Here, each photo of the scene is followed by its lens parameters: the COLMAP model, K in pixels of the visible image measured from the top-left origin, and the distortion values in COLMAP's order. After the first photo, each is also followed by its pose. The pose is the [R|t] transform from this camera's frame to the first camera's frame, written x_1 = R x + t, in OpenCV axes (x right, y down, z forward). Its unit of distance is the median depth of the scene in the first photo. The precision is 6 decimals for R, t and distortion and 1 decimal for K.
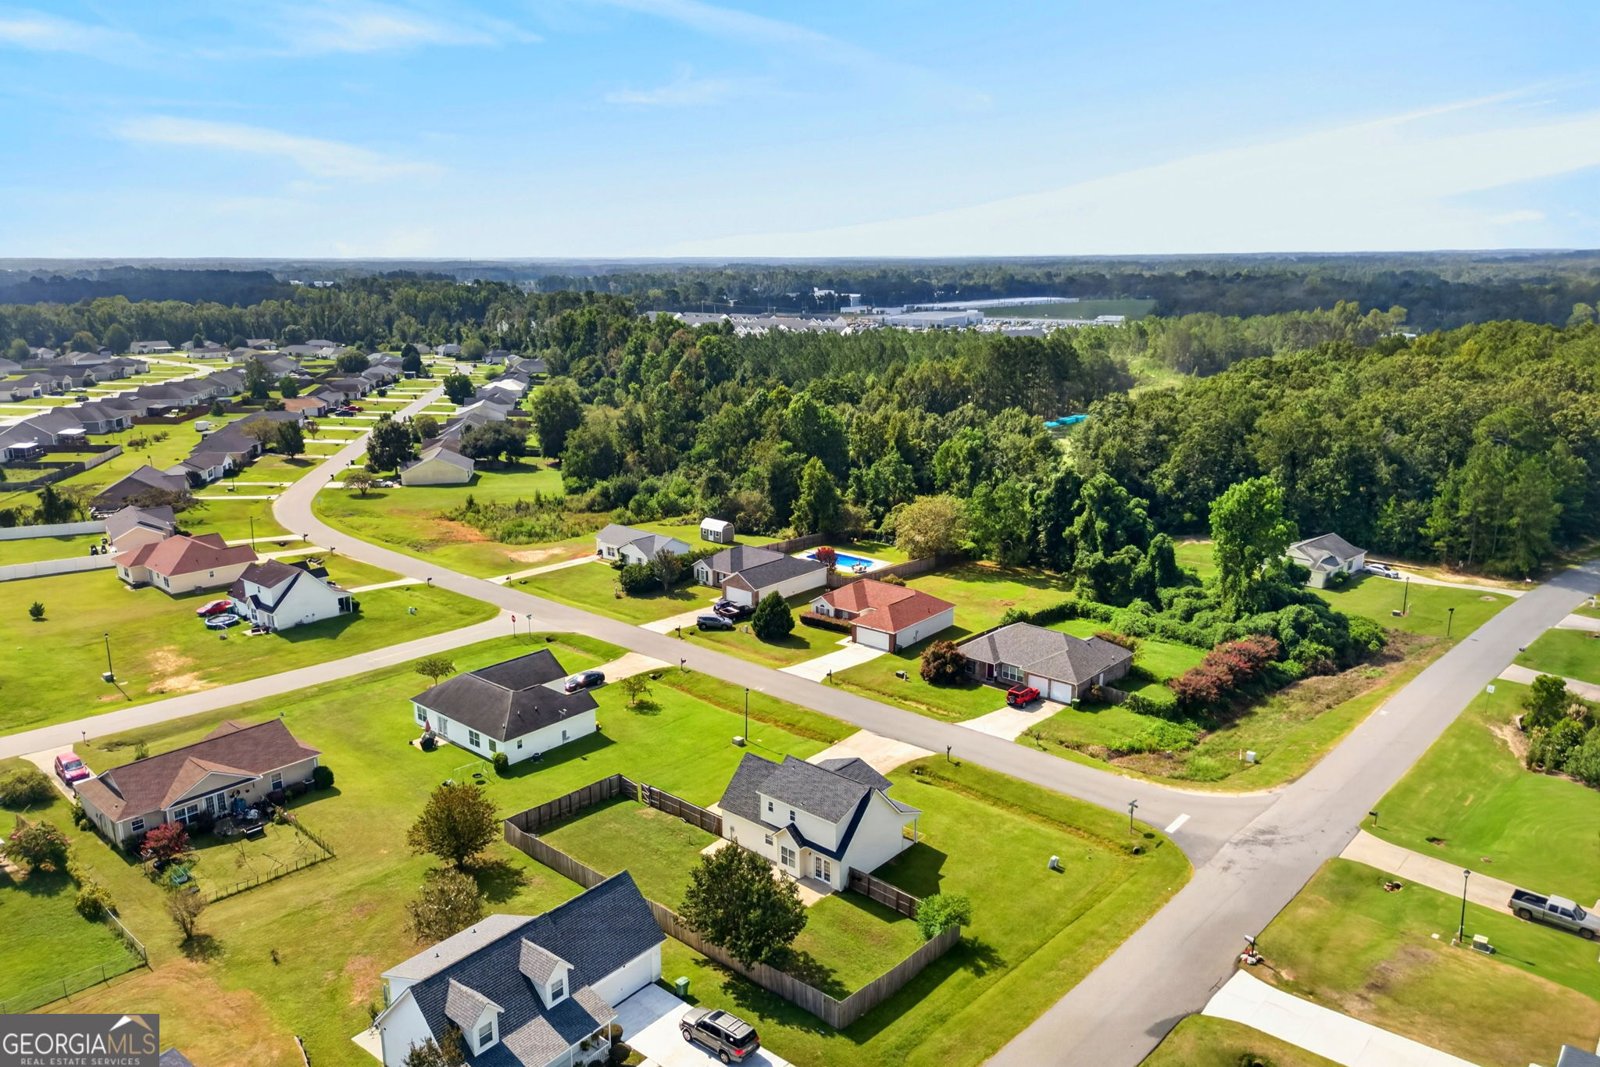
lens RADIAL K [[1132.2, 0, 800.0], [0, 1132.2, 533.5], [0, 0, 1]] dist [0.086488, -0.103266]
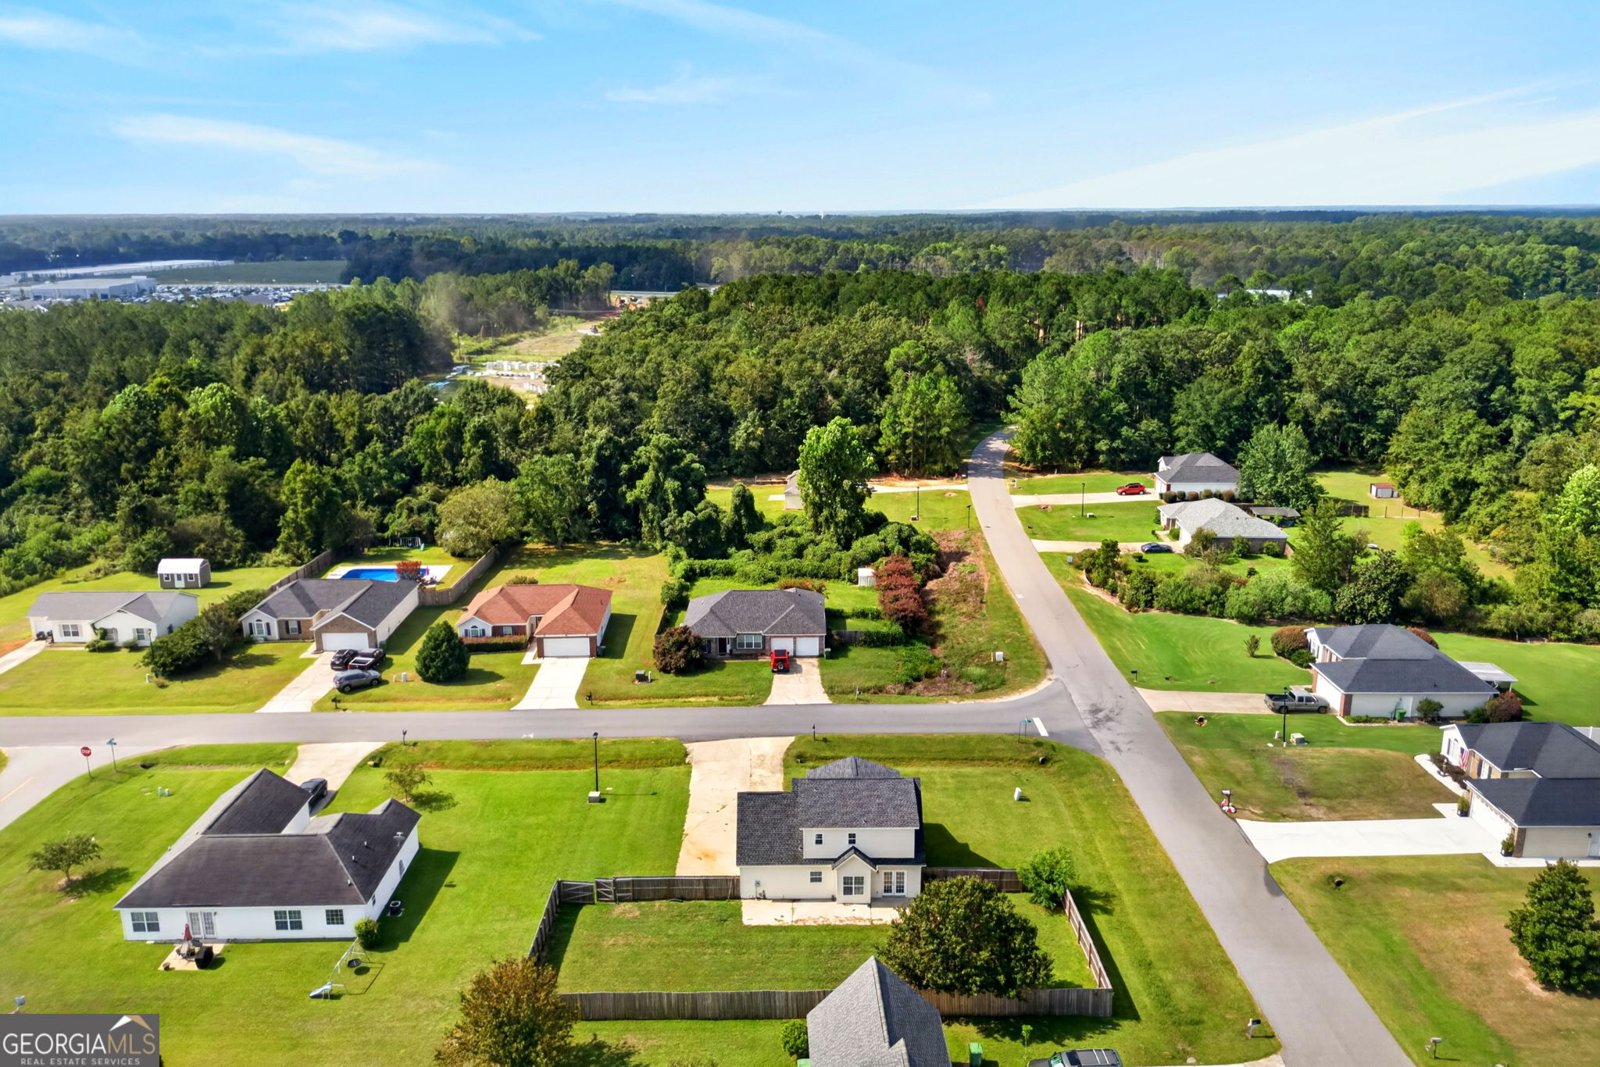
lens RADIAL K [[1130.7, 0, 797.4], [0, 1130.7, 481.3], [0, 0, 1]] dist [0.070538, -0.054099]
pose [[0.749015, -0.153037, 0.644636, -0.320066], [0.159255, 0.986019, 0.049039, -0.045004], [-0.643128, 0.065930, 0.762915, 0.180689]]
